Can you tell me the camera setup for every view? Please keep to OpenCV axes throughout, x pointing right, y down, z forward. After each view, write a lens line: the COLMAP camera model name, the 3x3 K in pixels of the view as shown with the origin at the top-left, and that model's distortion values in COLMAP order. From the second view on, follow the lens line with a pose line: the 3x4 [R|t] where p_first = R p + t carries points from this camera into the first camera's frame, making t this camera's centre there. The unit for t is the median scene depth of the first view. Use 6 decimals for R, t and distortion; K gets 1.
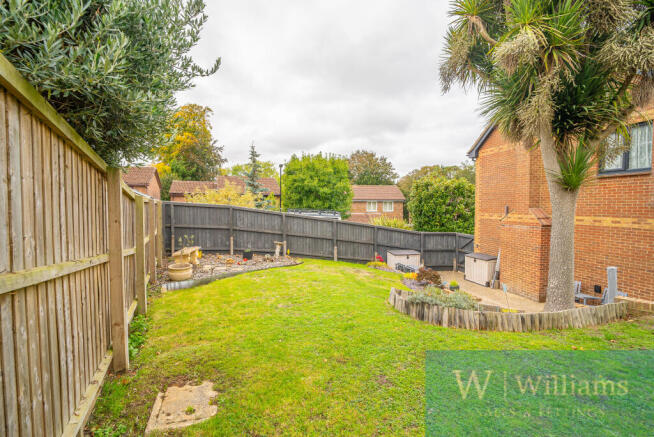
lens RADIAL K [[302.3, 0, 329.9], [0, 302.3, 220.0], [0, 0, 1]] dist [-0.005532, -0.000929]
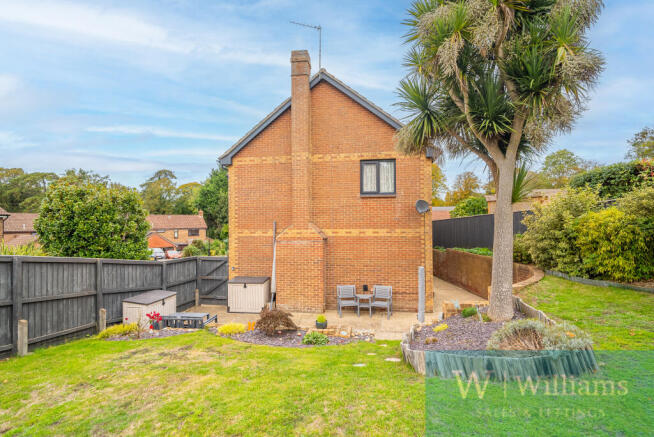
lens RADIAL K [[302.3, 0, 327.3], [0, 302.3, 220.9], [0, 0, 1]] dist [-0.005532, -0.000929]
pose [[0.384301, -0.003900, 0.923200, -0.190985], [0.055380, 0.998288, -0.018836, -0.017239], [-0.921545, 0.058365, 0.383859, 0.405796]]
